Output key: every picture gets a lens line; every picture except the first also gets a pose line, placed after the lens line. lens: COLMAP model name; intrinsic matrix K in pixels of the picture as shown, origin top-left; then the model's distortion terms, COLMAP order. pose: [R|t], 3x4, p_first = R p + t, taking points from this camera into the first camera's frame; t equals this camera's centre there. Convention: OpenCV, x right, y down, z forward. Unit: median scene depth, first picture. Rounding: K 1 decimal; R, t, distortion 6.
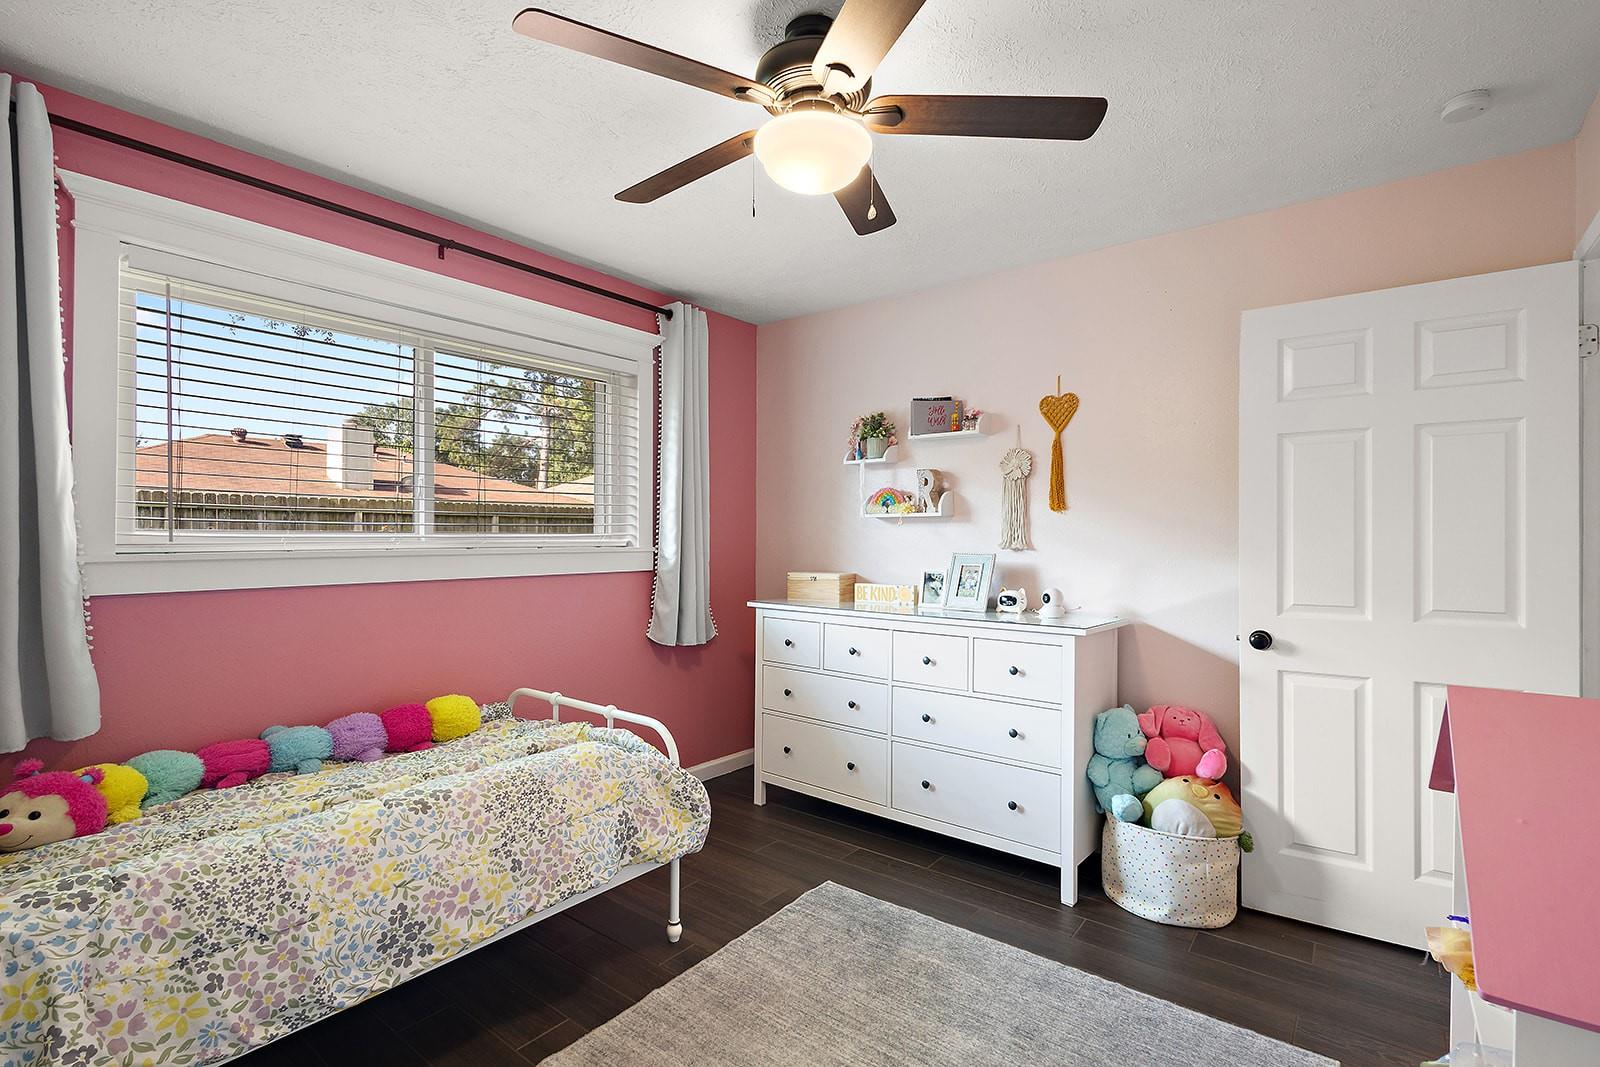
lens RADIAL K [[746.0, 0, 802.0], [0, 746.0, 530.4], [0, 0, 1]] dist [0.002263, -0.000208]
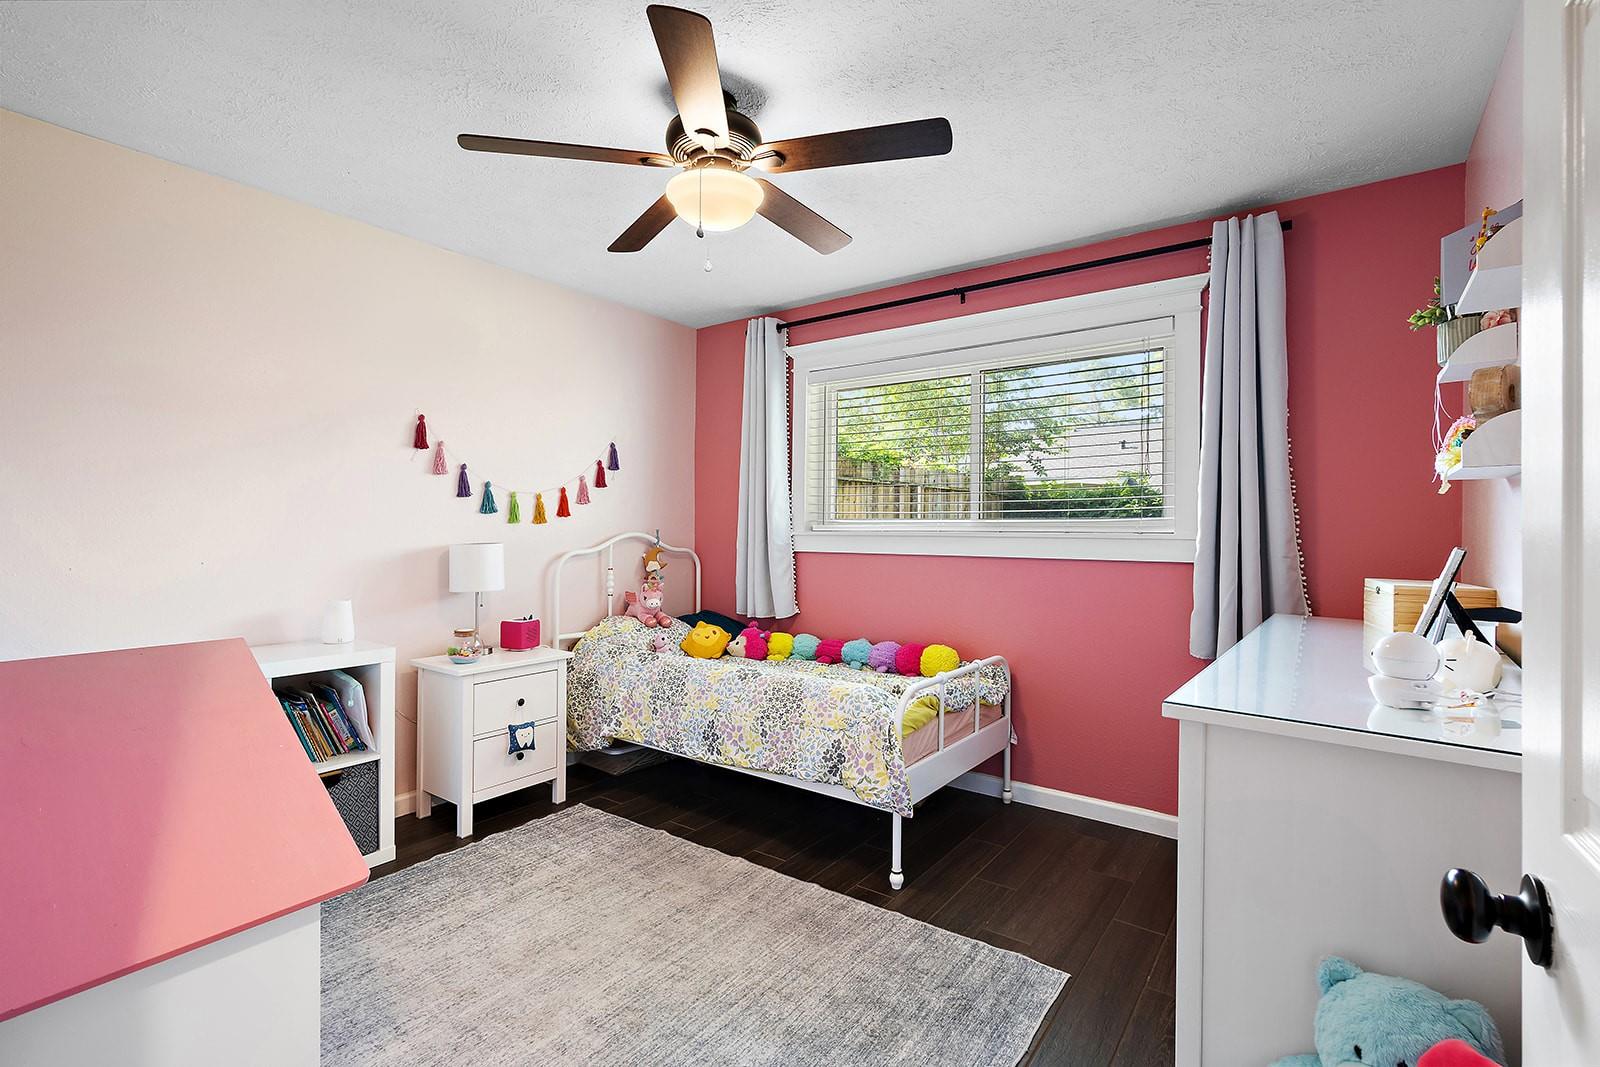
lens RADIAL K [[744.0, 0, 810.7], [0, 744.0, 528.7], [0, 0, 1]] dist [-0.000127, -0.000377]
pose [[0.026658, -0.008479, -0.999609, 1.056287], [-0.002173, 0.999961, -0.008540, 0.040408], [0.999642, 0.002399, 0.026639, 0.977239]]
